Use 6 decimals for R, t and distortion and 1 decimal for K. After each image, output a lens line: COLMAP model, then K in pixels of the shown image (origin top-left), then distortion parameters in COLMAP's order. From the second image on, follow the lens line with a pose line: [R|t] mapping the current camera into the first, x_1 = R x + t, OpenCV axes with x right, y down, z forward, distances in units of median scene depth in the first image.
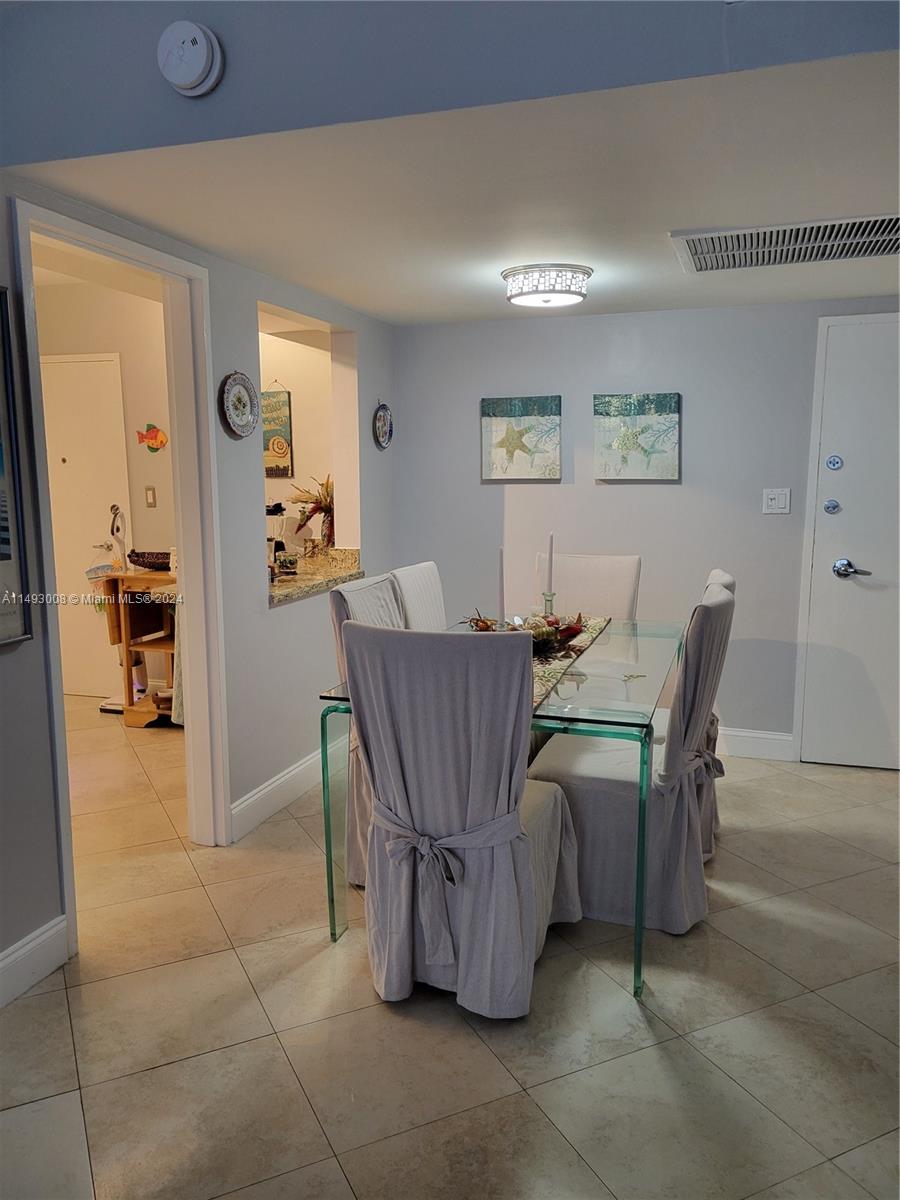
lens RADIAL K [[907.2, 0, 451.5], [0, 907.2, 599.6], [0, 0, 1]] dist [0.044374, -0.033059]
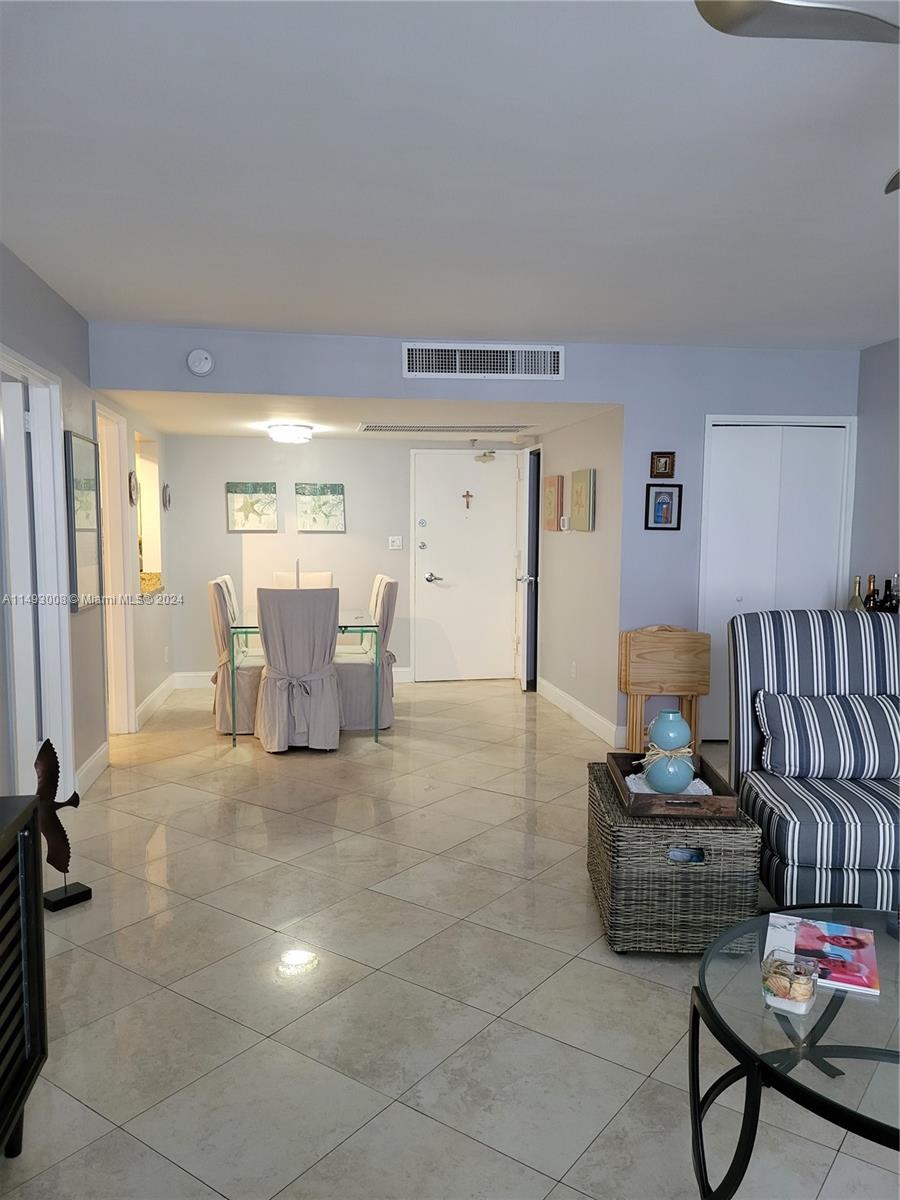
lens RADIAL K [[907.2, 0, 449.6], [0, 907.2, 601.4], [0, 0, 1]] dist [0.044374, -0.033059]
pose [[0.890162, -0.031650, 0.454544, -0.390491], [0.057324, 0.997437, -0.042809, 0.097304], [-0.452024, 0.064163, 0.889695, -0.694630]]
